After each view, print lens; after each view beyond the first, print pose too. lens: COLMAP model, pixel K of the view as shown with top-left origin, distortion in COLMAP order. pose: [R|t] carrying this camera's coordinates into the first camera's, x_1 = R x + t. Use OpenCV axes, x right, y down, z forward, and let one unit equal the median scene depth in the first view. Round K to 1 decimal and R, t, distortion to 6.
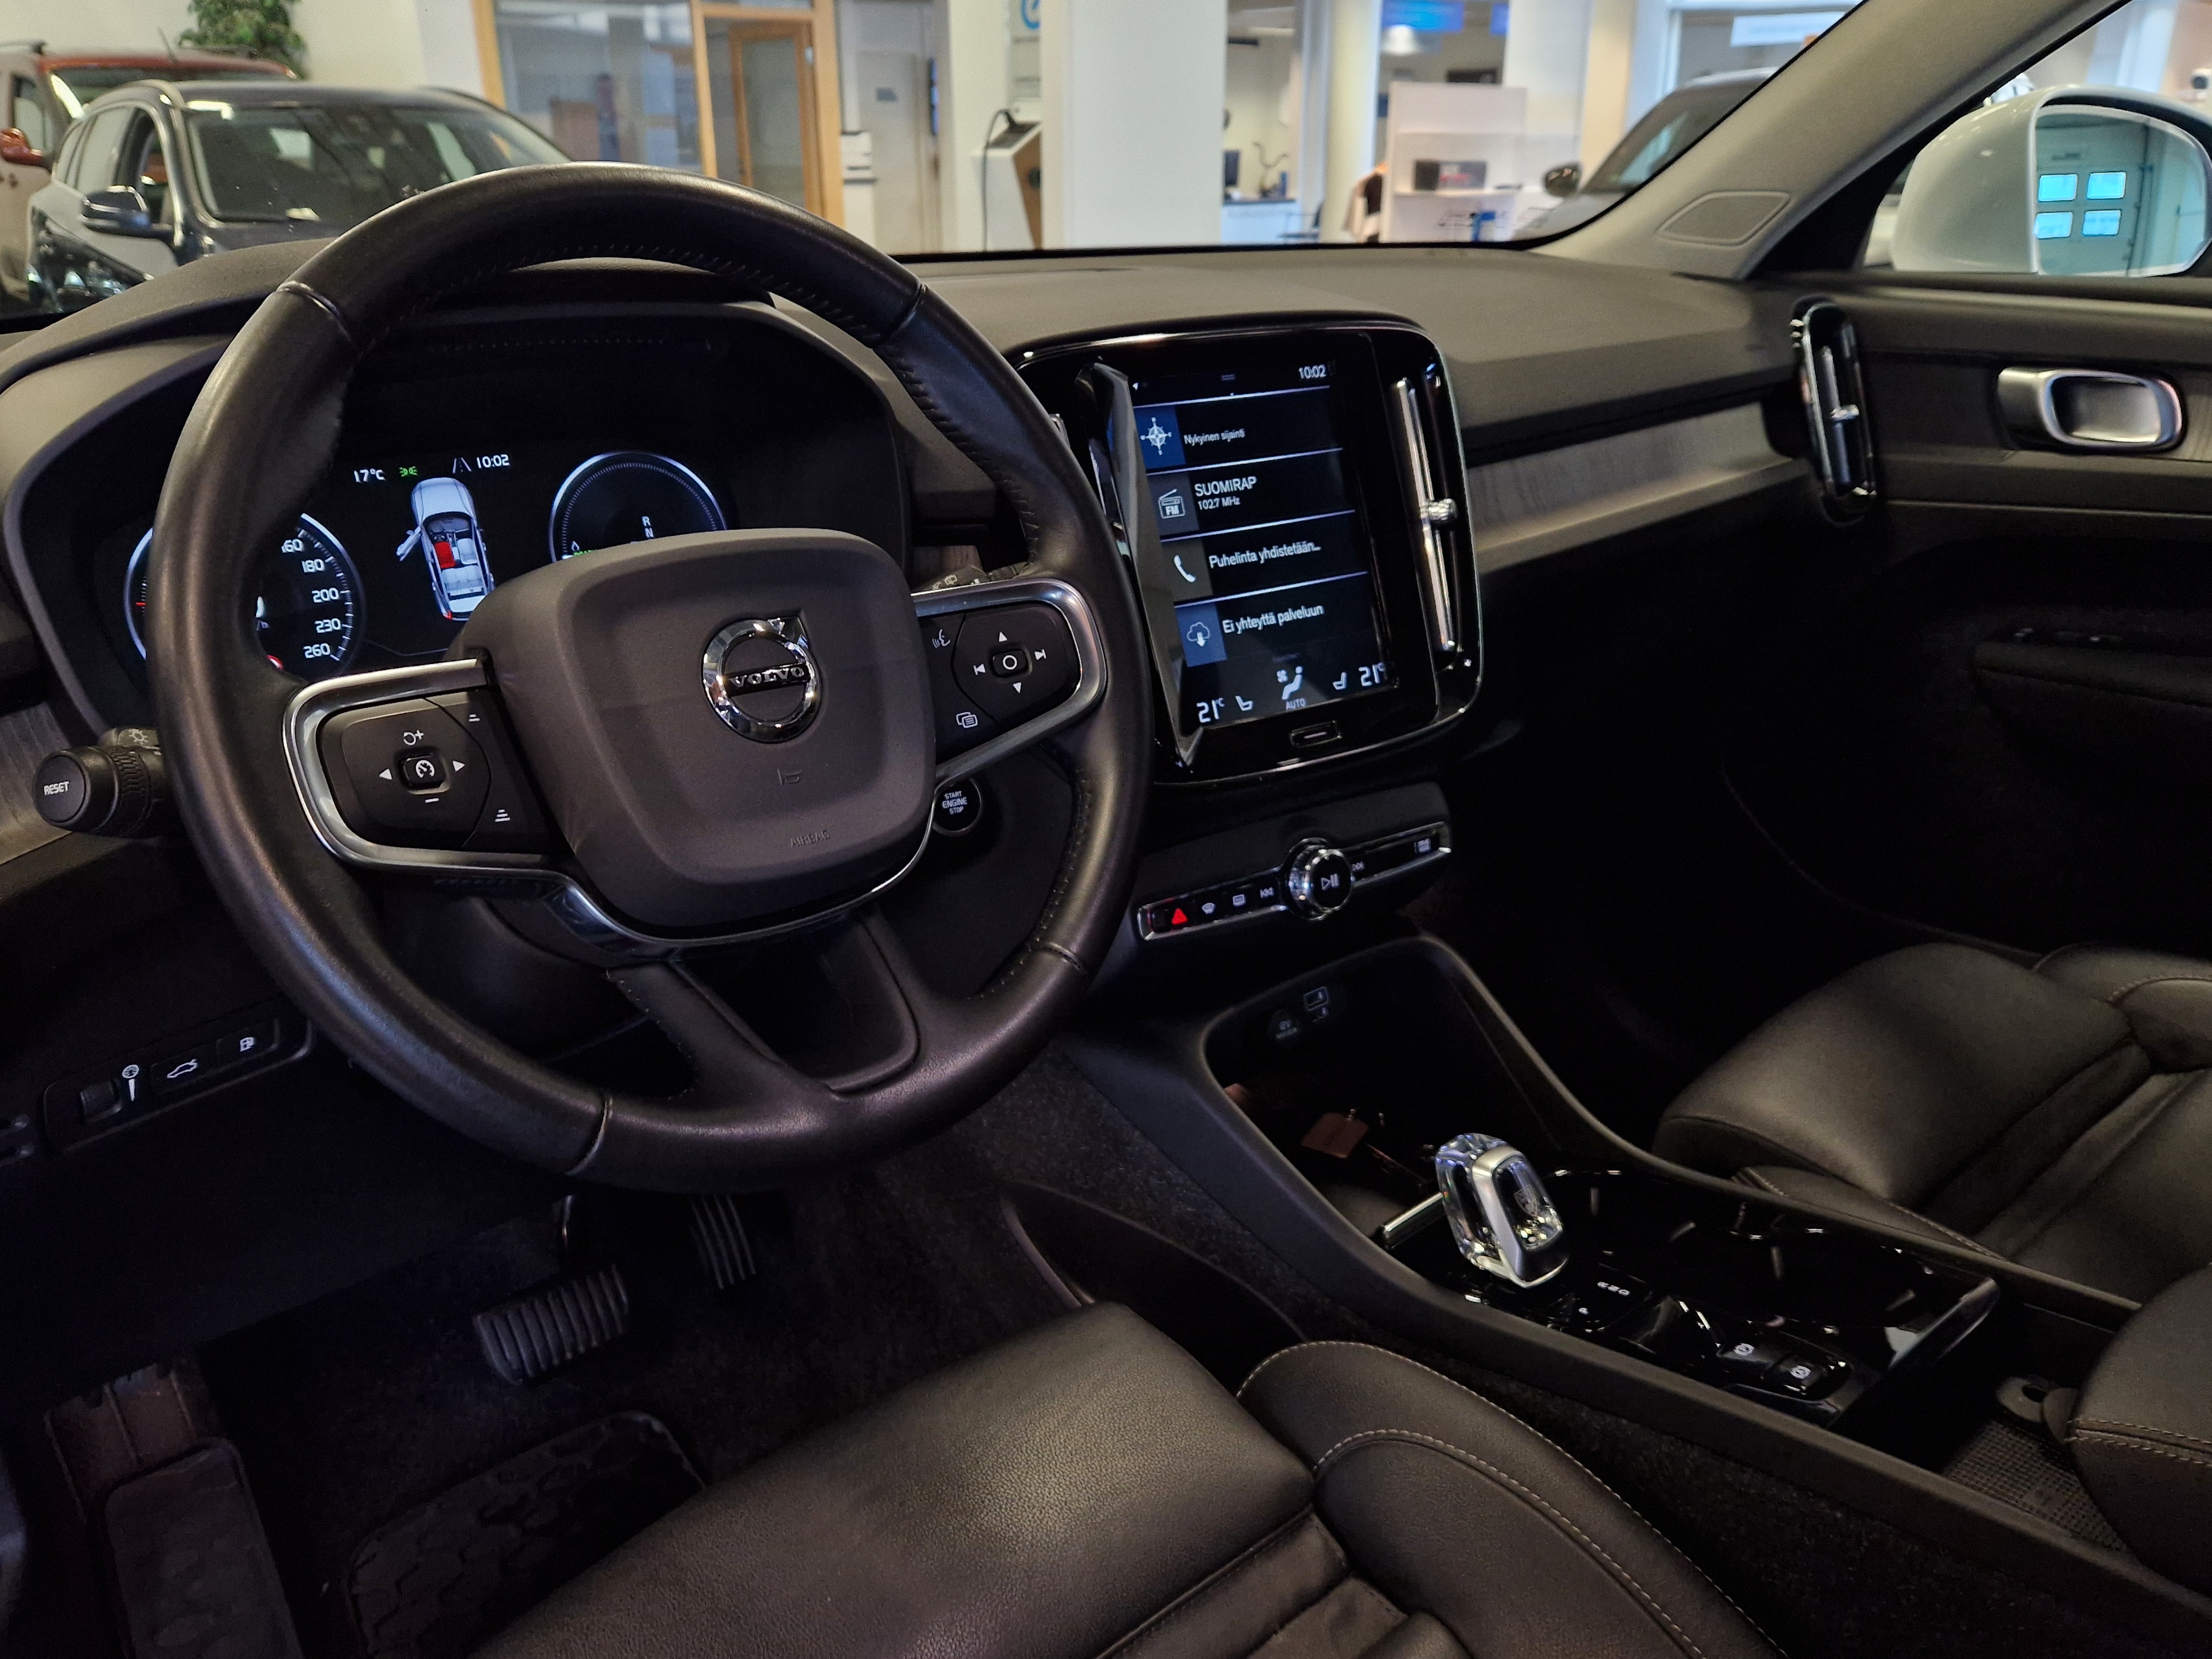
lens RADIAL K [[1677.9, 0, 1106.0], [0, 1677.9, 829.5], [0, 0, 1]] dist [0.086271, -0.074433]
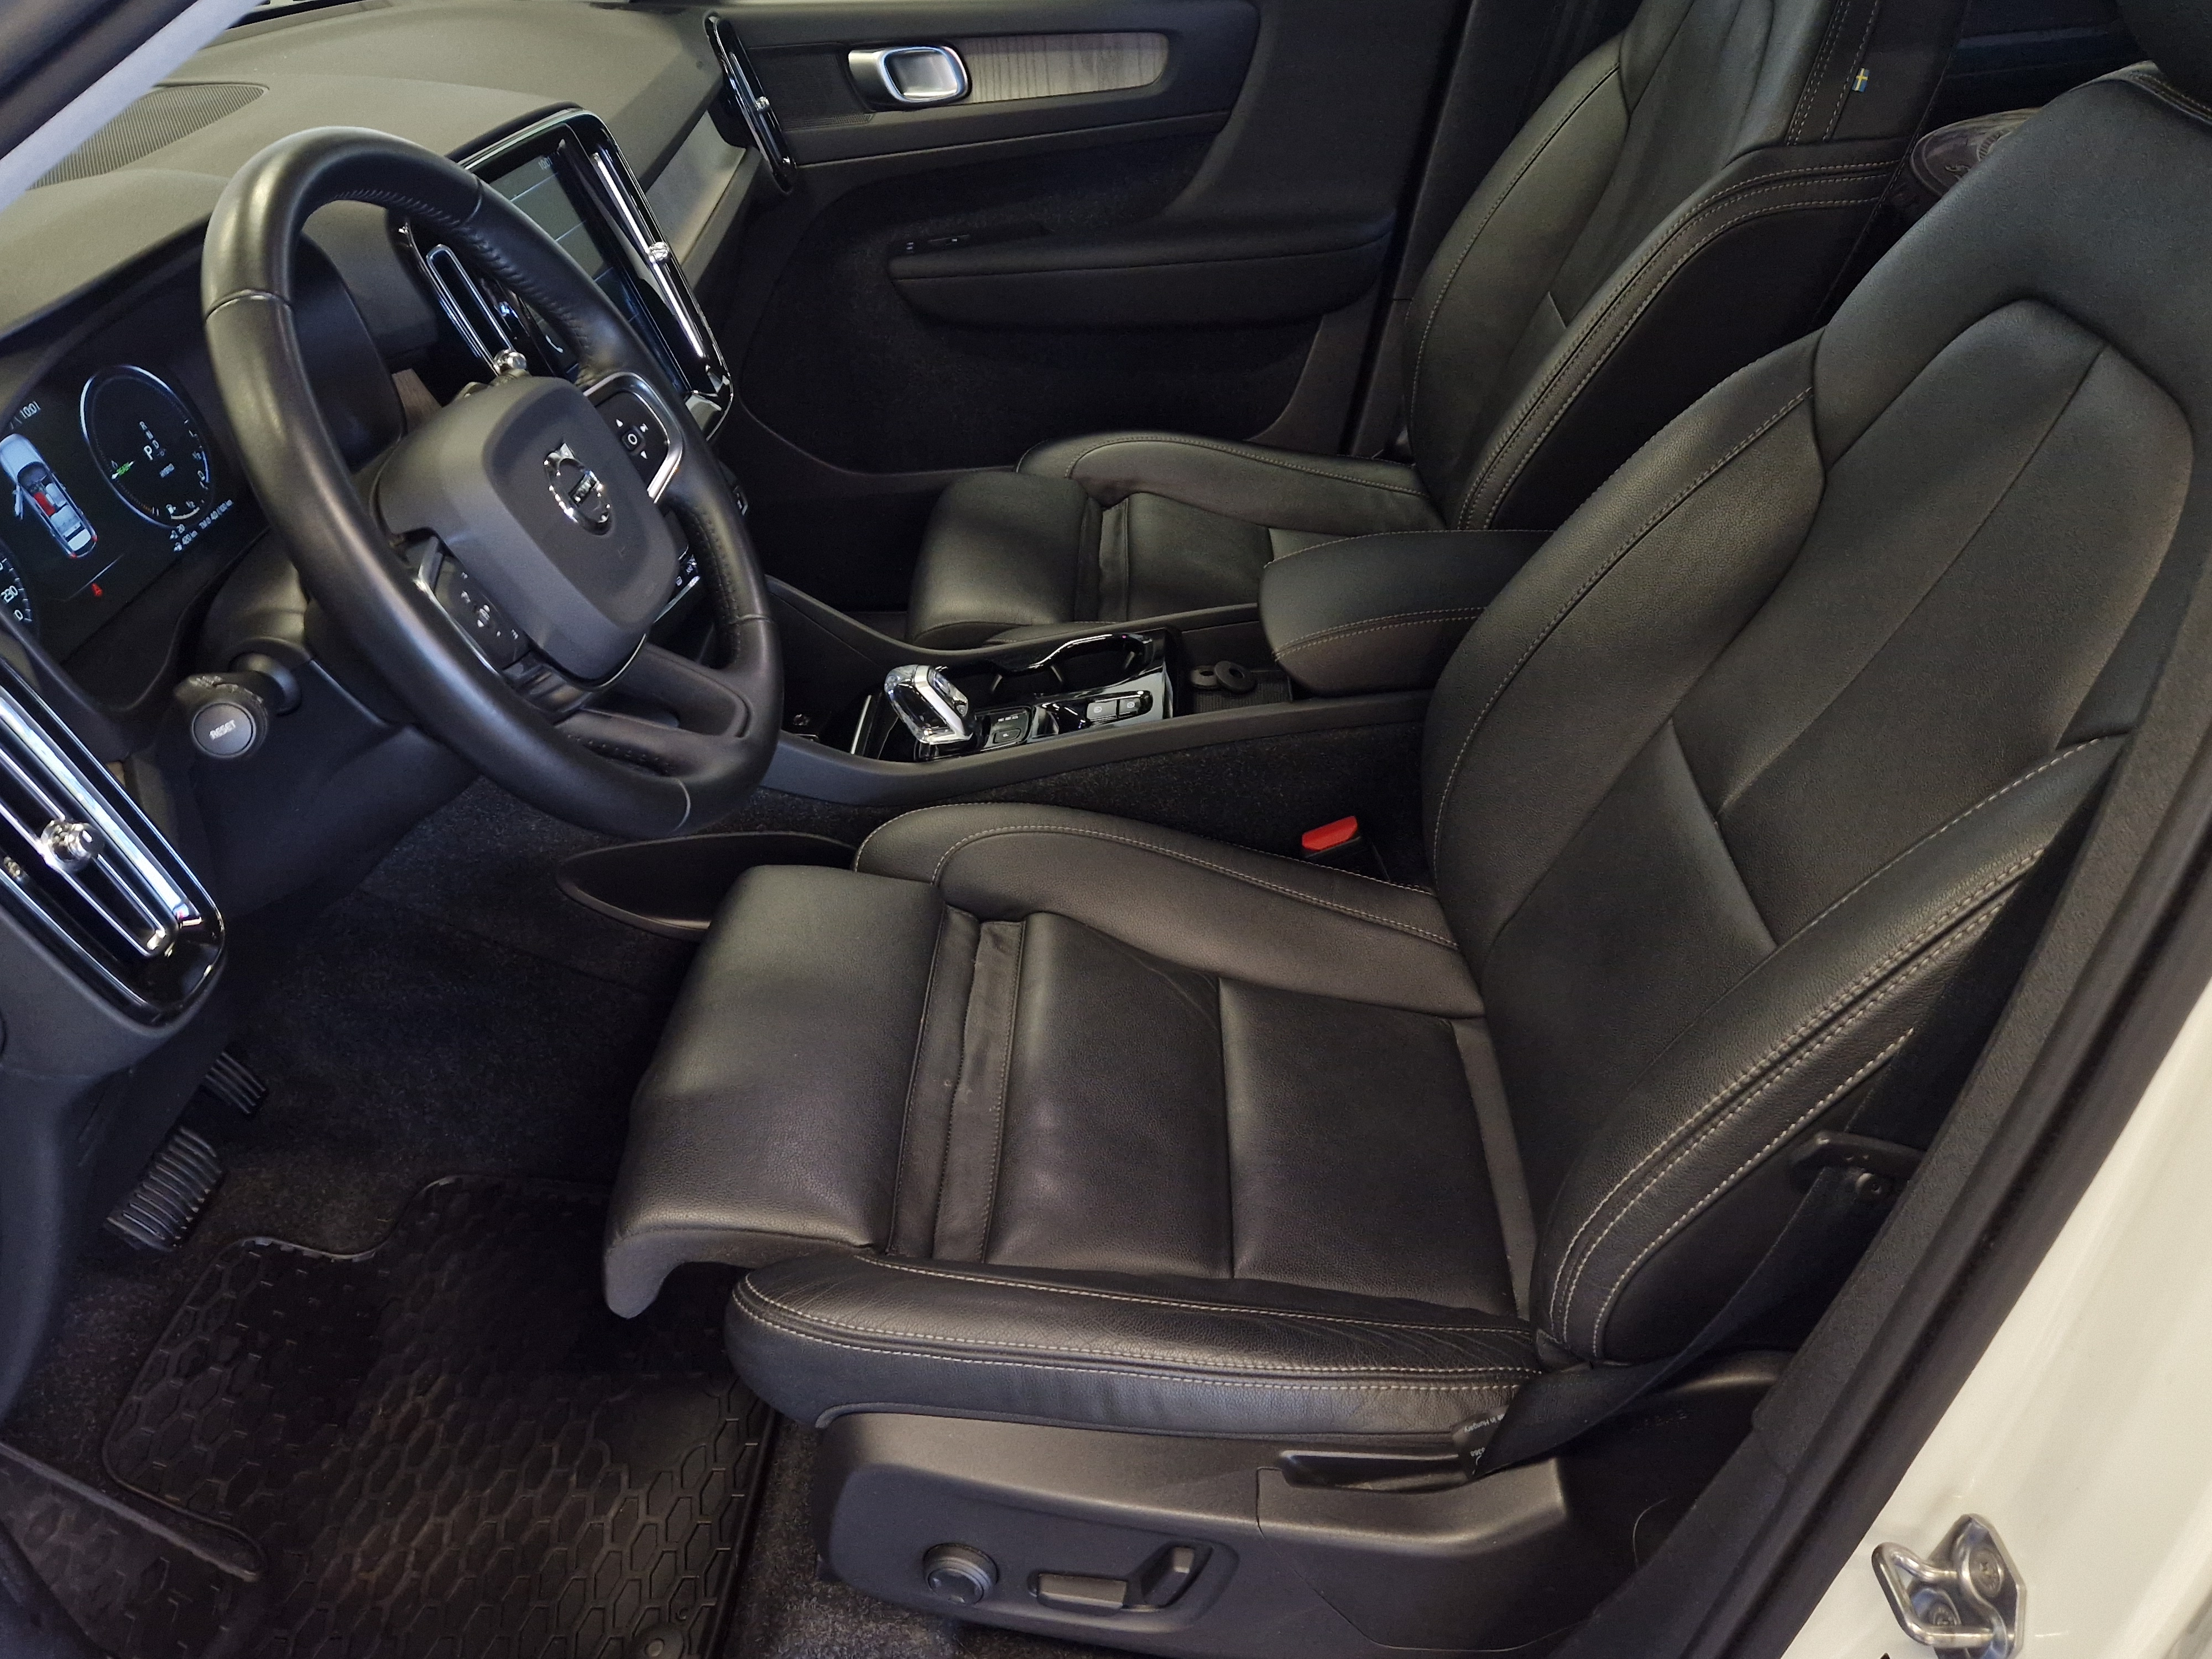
lens RADIAL K [[1677.9, 0, 1106.0], [0, 1677.9, 829.5], [0, 0, 1]] dist [0.086271, -0.074433]
pose [[0.687312, -0.426771, 0.587766, -0.651129], [0.299161, 0.903694, 0.306335, -0.104579], [-0.661895, -0.034711, 0.748792, -0.286589]]
